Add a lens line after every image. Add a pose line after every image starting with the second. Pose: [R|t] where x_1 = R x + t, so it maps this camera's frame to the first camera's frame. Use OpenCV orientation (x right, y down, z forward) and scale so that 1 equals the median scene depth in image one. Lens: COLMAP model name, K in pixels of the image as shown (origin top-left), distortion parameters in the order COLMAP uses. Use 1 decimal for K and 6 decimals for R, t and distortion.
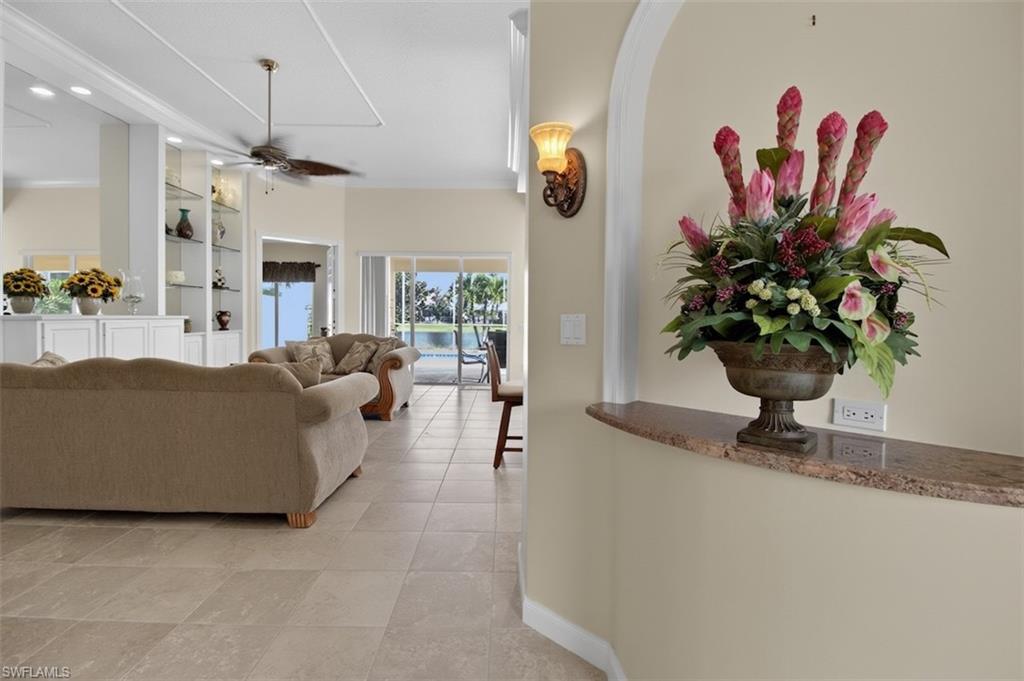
lens RADIAL K [[478.8, 0, 512.1], [0, 478.8, 336.3], [0, 0, 1]] dist [-0.016562, -0.000432]
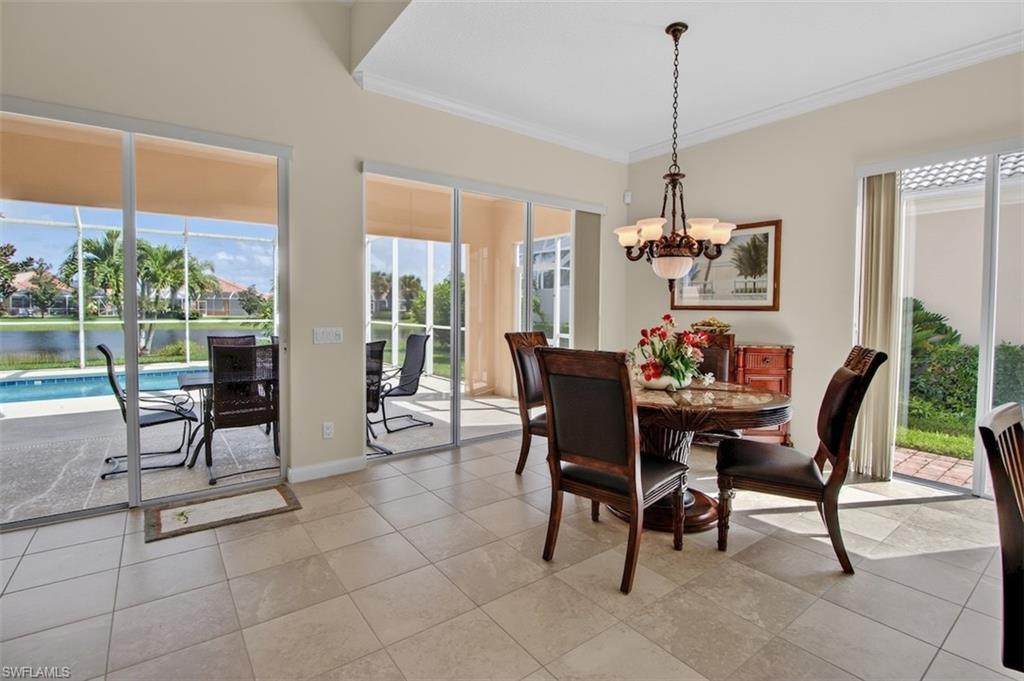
lens RADIAL K [[478.8, 0, 514.8], [0, 478.8, 331.1], [0, 0, 1]] dist [-0.016562, -0.000432]
pose [[0.806694, -0.024093, 0.590478, -0.028481], [0.020287, 0.999709, 0.013074, -0.007796], [-0.590621, 0.001432, 0.806948, 0.189001]]
